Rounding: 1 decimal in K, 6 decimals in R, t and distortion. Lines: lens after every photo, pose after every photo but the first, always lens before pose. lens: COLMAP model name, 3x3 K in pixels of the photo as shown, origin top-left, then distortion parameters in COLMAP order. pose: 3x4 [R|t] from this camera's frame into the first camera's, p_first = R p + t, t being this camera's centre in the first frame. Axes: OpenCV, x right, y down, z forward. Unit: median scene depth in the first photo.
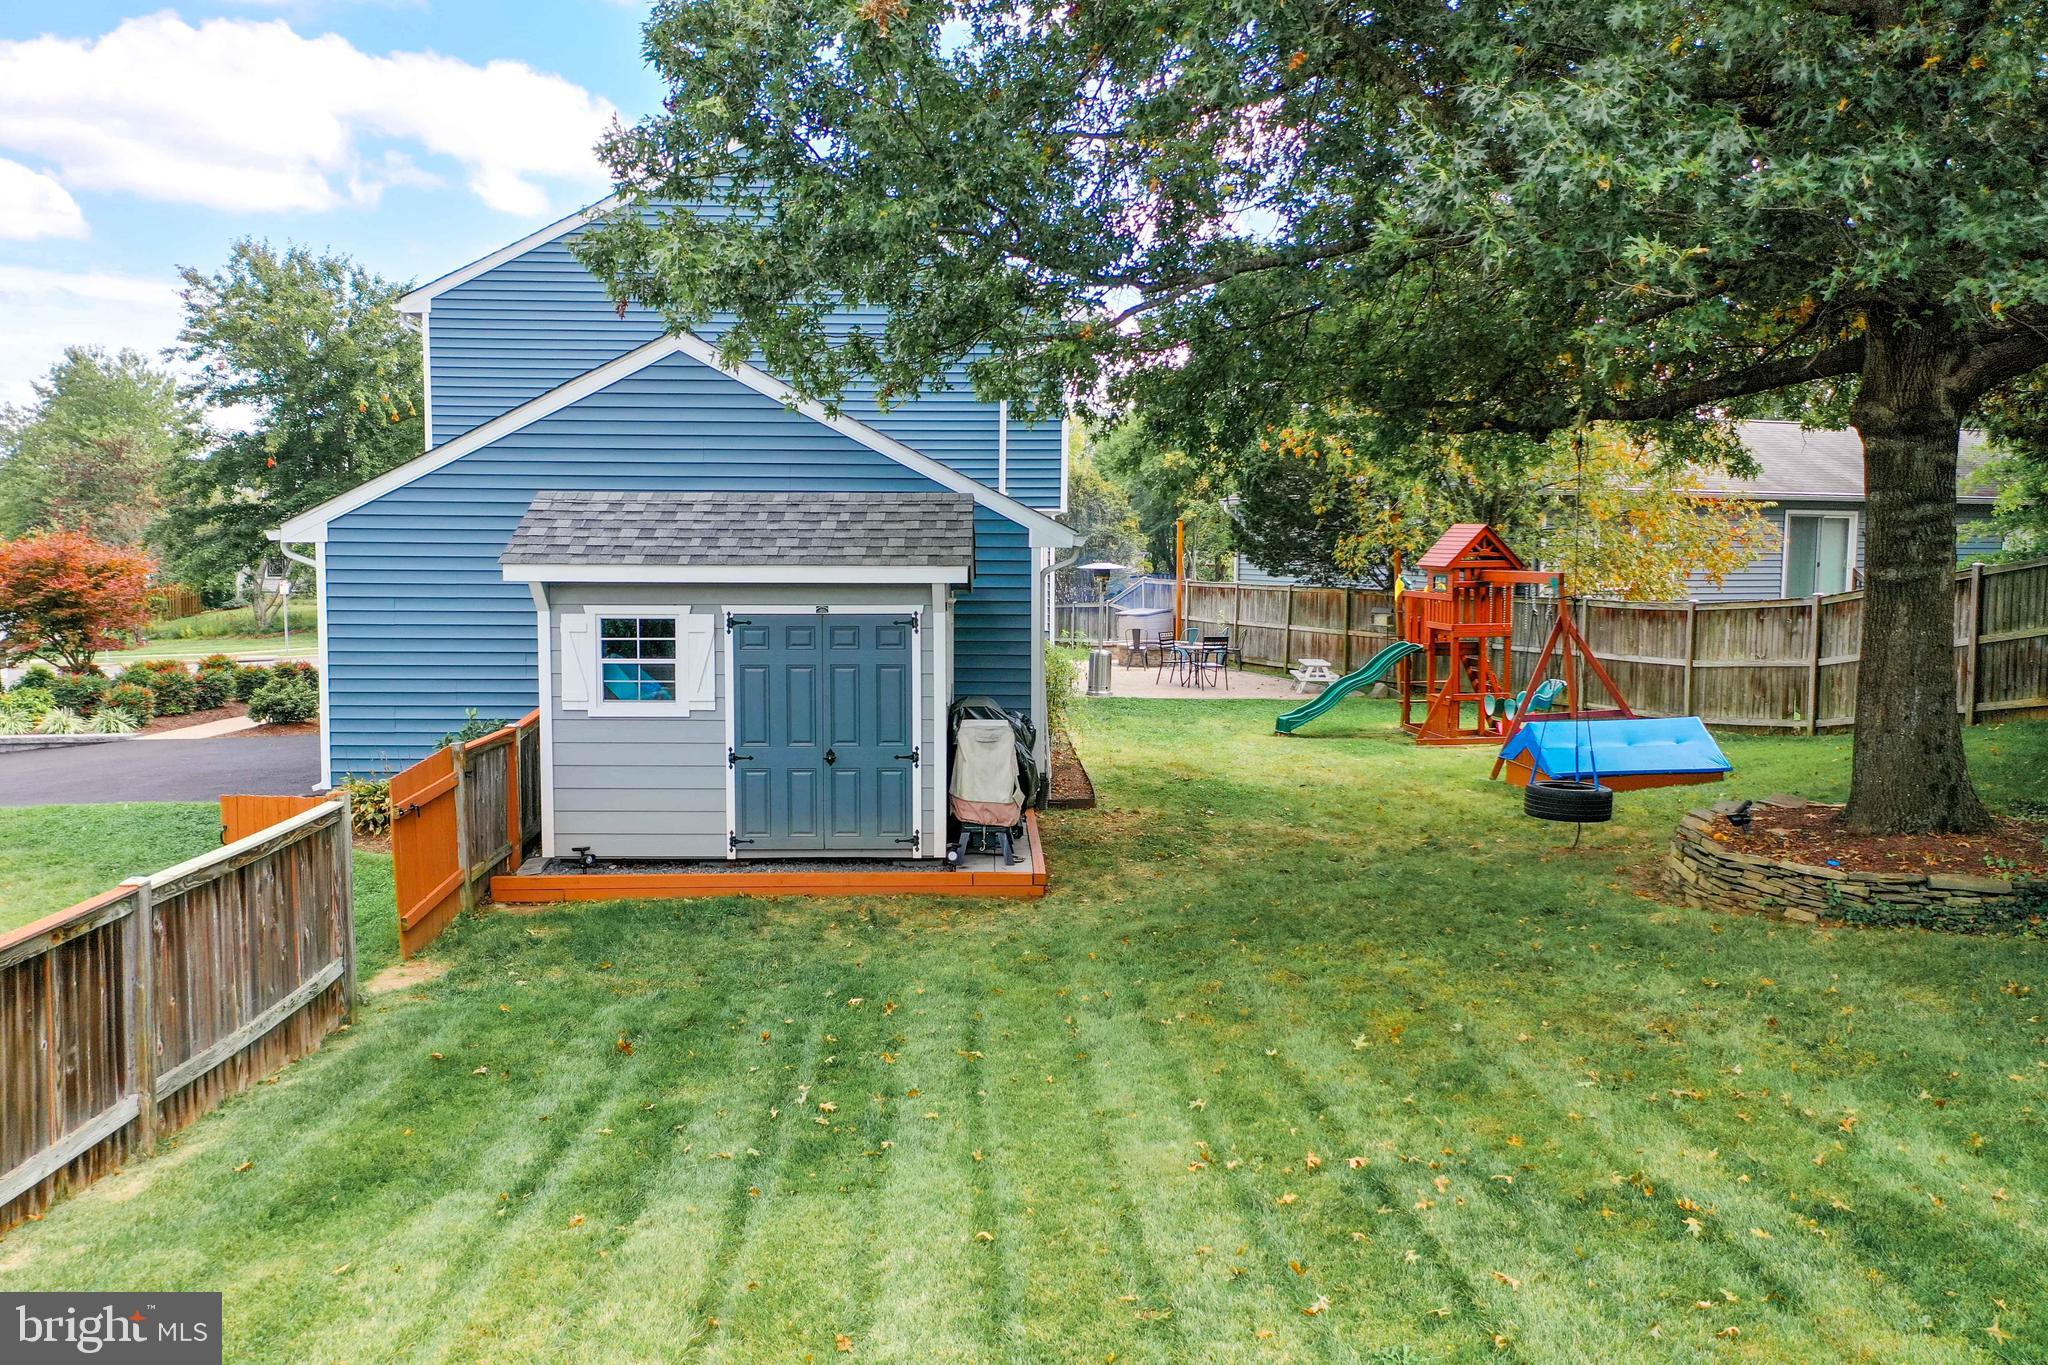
lens RADIAL K [[1626.1, 0, 1036.0], [0, 1626.1, 673.5], [0, 0, 1]] dist [0.010324, 0.017685]
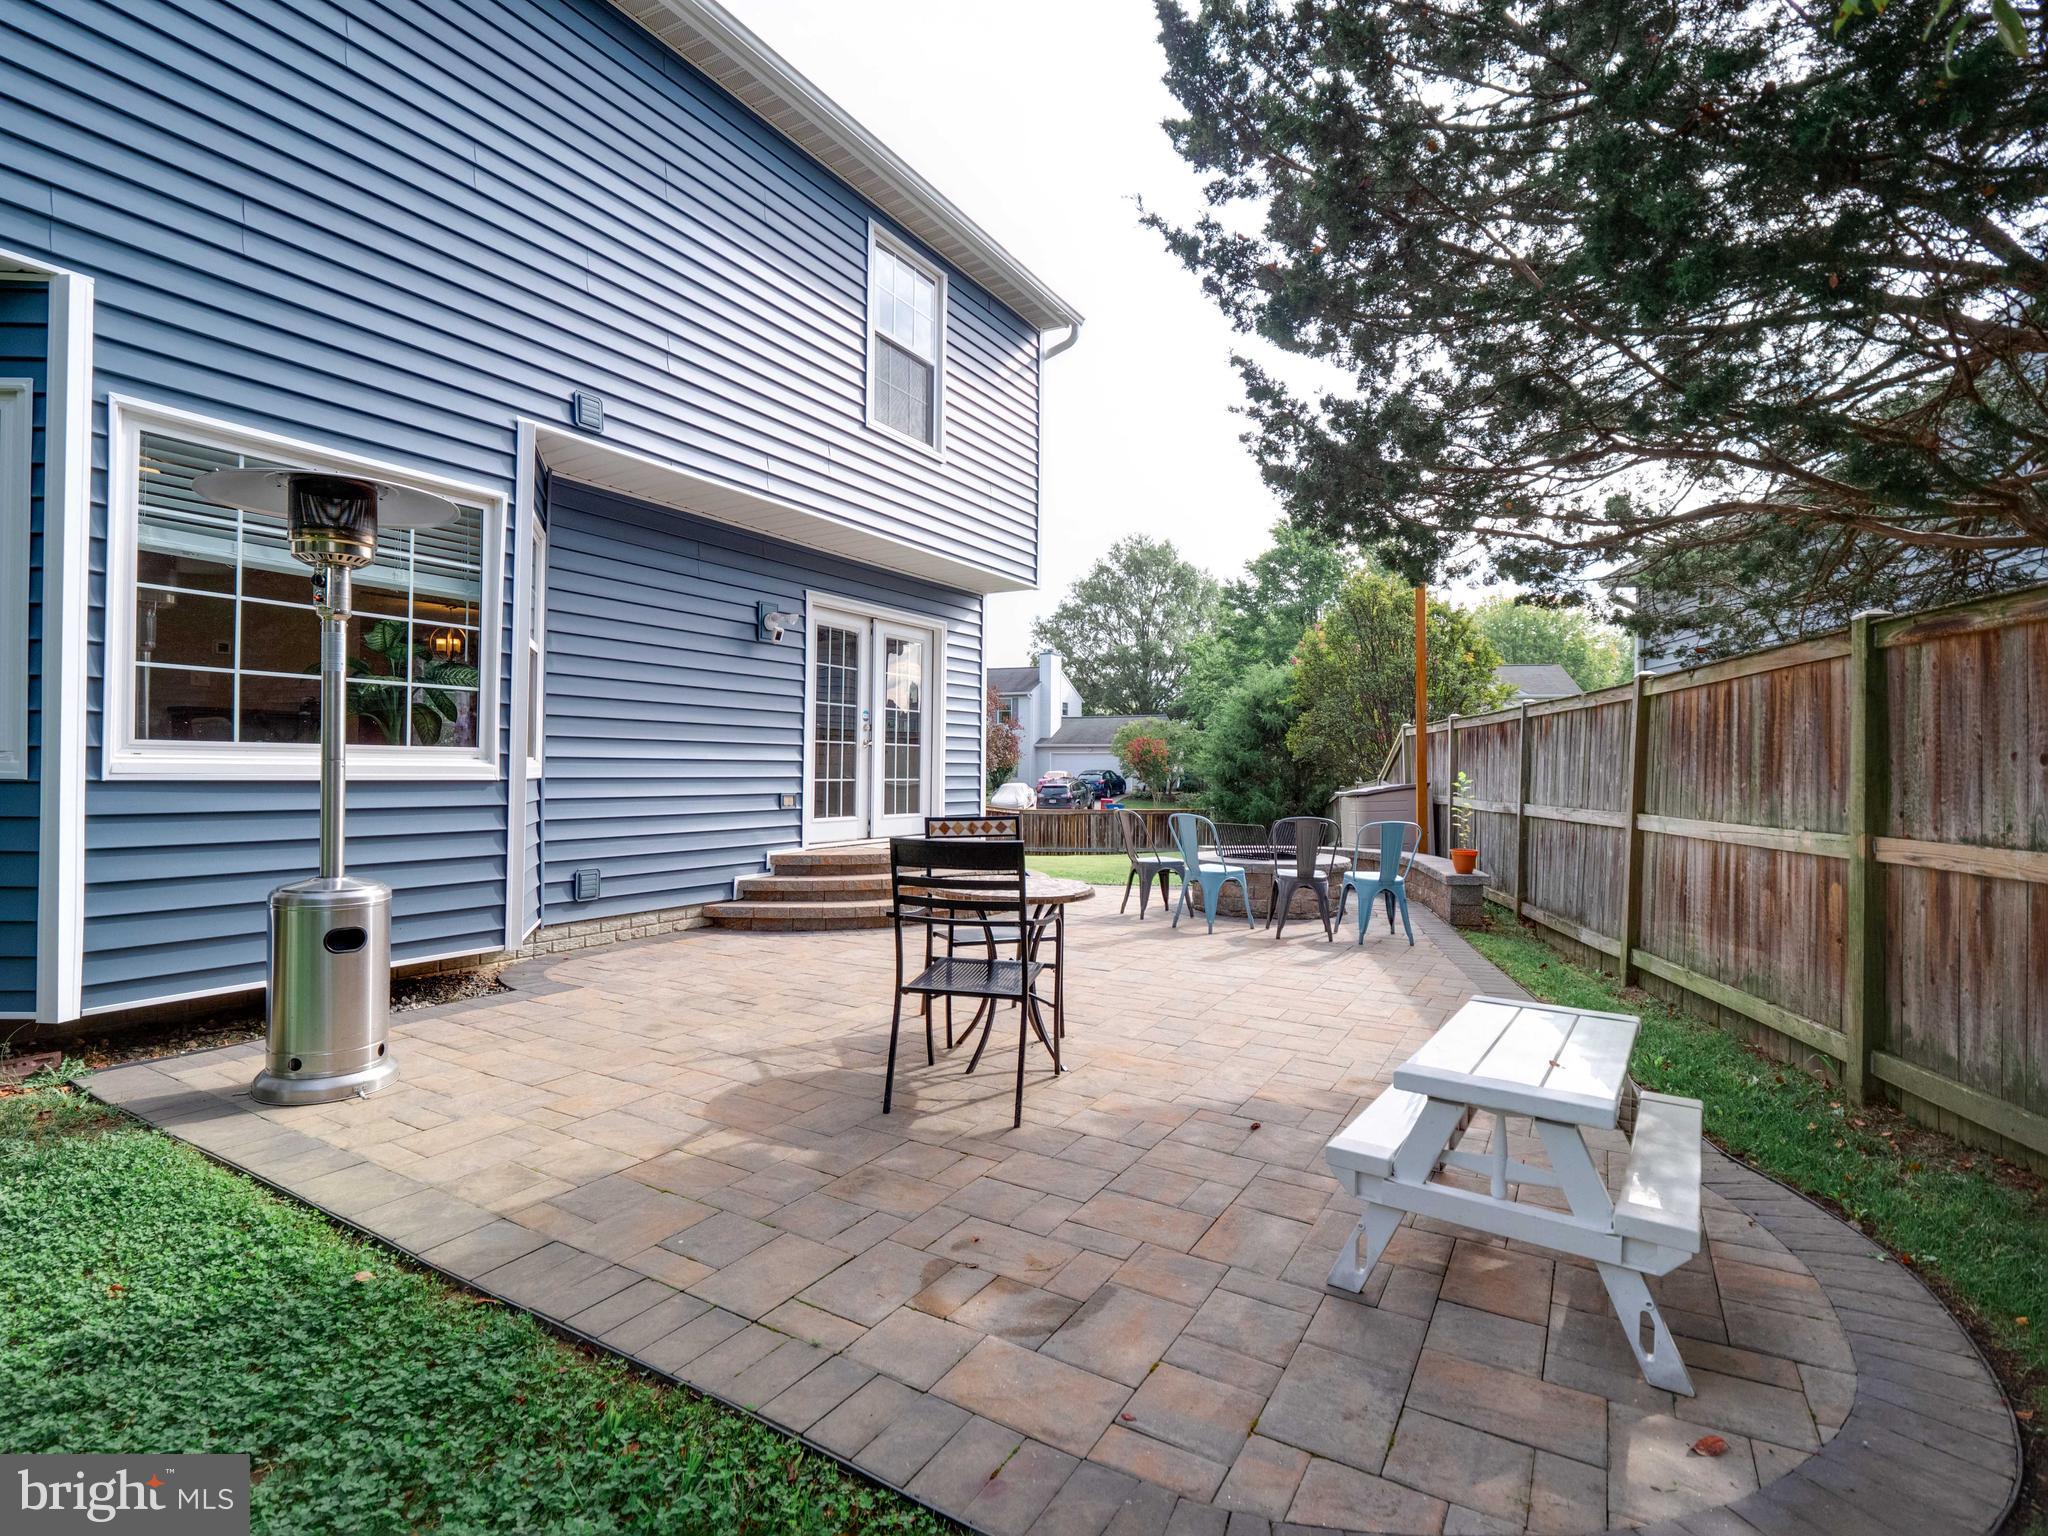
lens RADIAL K [[997.4, 0, 1023.7], [0, 997.4, 769.6], [0, 0, 1]] dist [-0.000535, -0.002113]
pose [[0.842581, 0.000509, -0.538570, 0.418486], [-0.046037, 0.996407, -0.071083, -0.053324], [0.536599, 0.084687, 0.839577, 2.078557]]
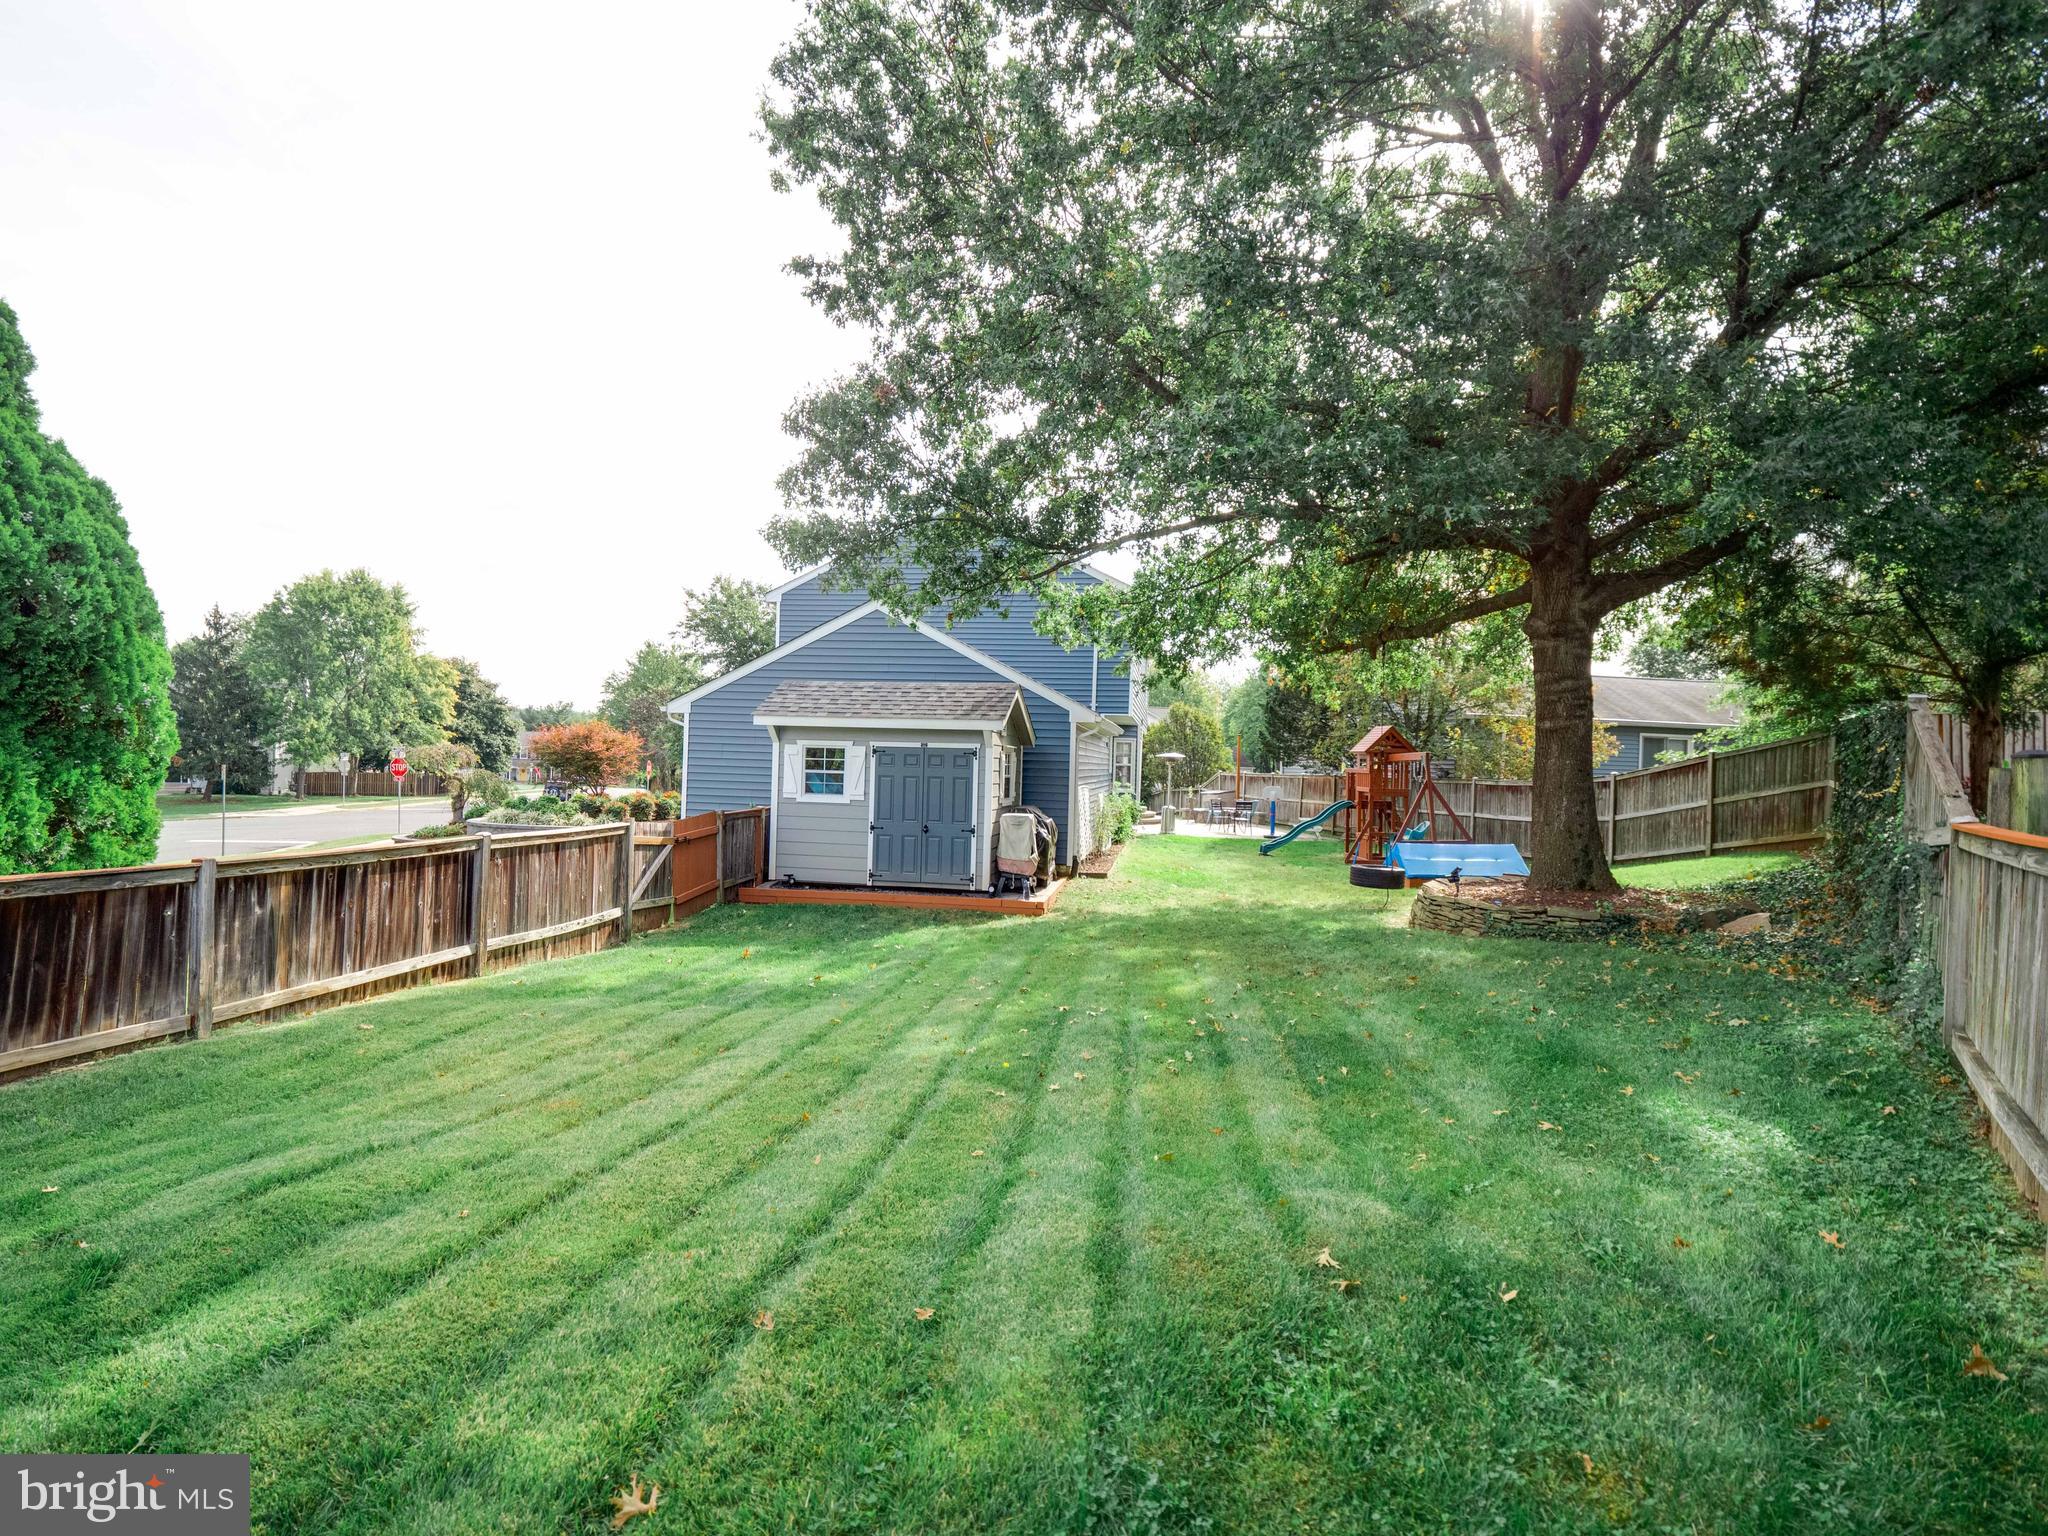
lens RADIAL K [[997.4, 0, 1019.6], [0, 997.4, 773.5], [0, 0, 1]] dist [-0.000535, -0.002113]
pose [[0.982698, 0.024173, -0.183629, 0.165432], [-0.037411, 0.996917, -0.068970, 0.060634], [0.181395, 0.074647, 0.980573, -0.038909]]
